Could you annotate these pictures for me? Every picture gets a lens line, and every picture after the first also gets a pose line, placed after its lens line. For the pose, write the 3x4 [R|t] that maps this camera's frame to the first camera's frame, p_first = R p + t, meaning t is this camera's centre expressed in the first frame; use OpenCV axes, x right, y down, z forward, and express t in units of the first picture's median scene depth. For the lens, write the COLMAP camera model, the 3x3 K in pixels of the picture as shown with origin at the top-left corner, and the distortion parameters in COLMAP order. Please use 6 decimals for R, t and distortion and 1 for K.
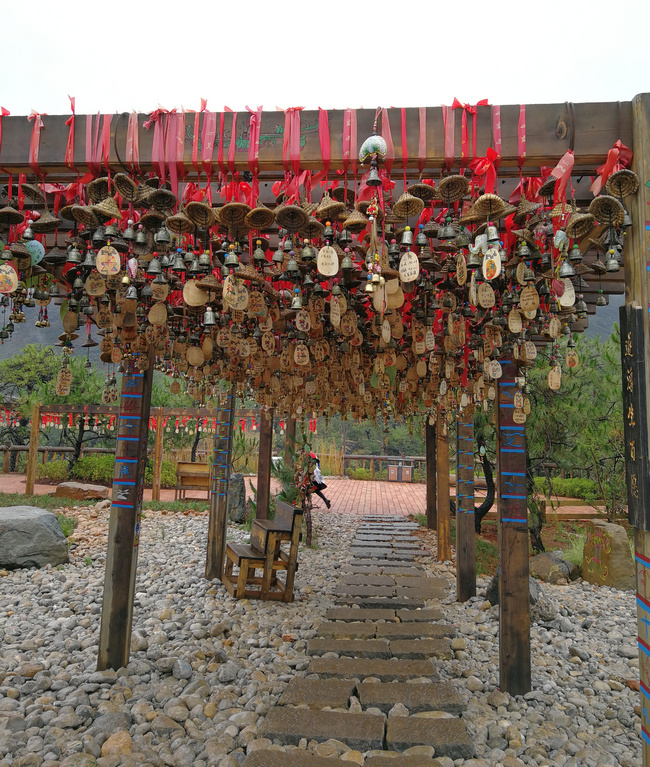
lens RADIAL K [[667.2, 0, 325.0], [0, 667.2, 383.2], [0, 0, 1]] dist [0.001740, 0.000449]
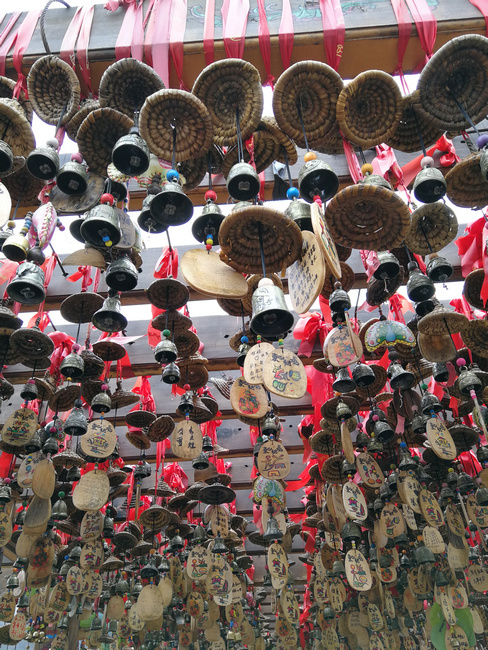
lens RADIAL K [[563.6, 0, 242.9], [0, 563.6, 324.7], [0, 0, 1]] dist [-0.006995, -0.004258]
pose [[0.998535, -0.048239, 0.024510, -0.115432], [0.053802, 0.836975, -0.544590, 0.029120], [0.005757, 0.545111, 0.838344, 0.472340]]
